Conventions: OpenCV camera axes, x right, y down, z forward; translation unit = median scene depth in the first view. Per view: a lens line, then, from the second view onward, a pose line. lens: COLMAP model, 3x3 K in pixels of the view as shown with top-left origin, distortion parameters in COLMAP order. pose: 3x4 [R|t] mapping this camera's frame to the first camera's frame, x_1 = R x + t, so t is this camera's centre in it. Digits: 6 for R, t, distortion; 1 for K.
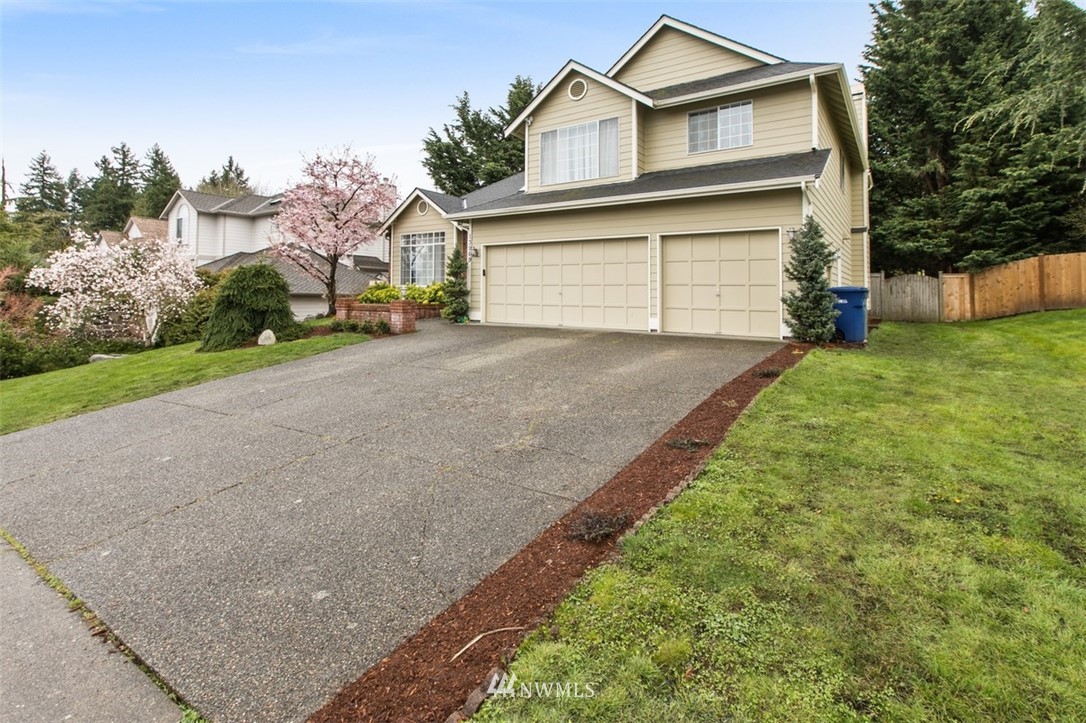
lens RADIAL K [[520.3, 0, 552.7], [0, 520.3, 283.5], [0, 0, 1]] dist [0.003553, -0.000161]
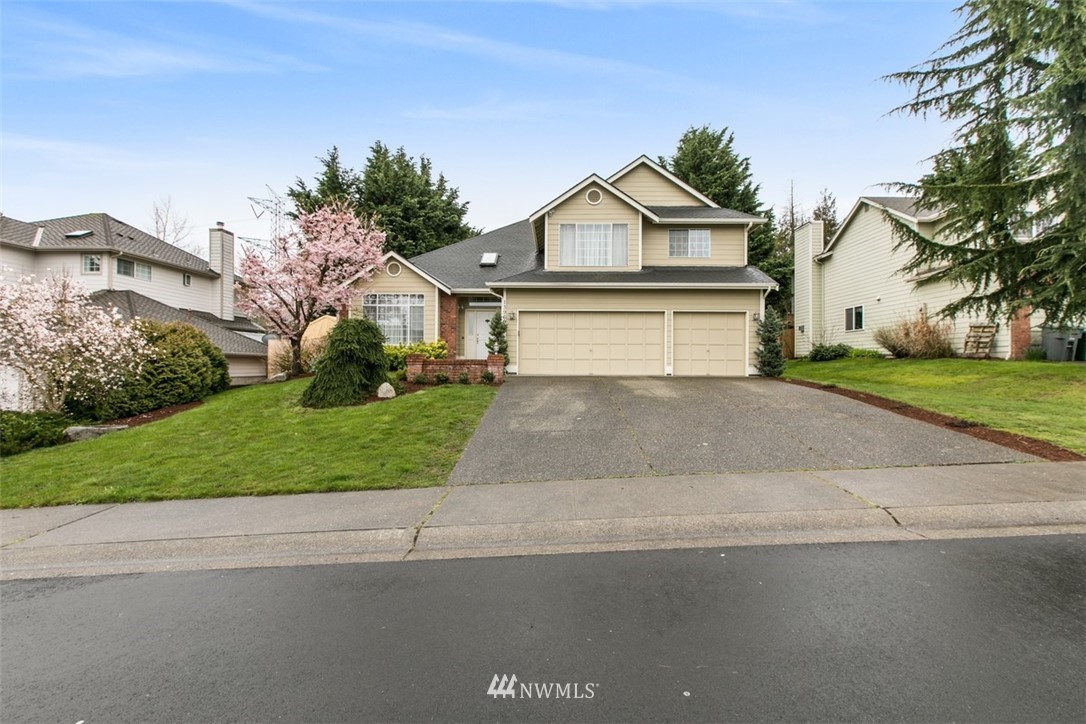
lens RADIAL K [[501.0, 0, 541.8], [0, 501.0, 360.9], [0, 0, 1]] dist [0.002033, -0.001024]
pose [[0.833518, -0.004451, 0.552474, -0.797178], [-0.007183, 0.999796, 0.018892, 0.022729], [-0.552445, -0.019715, 0.833316, 0.003212]]
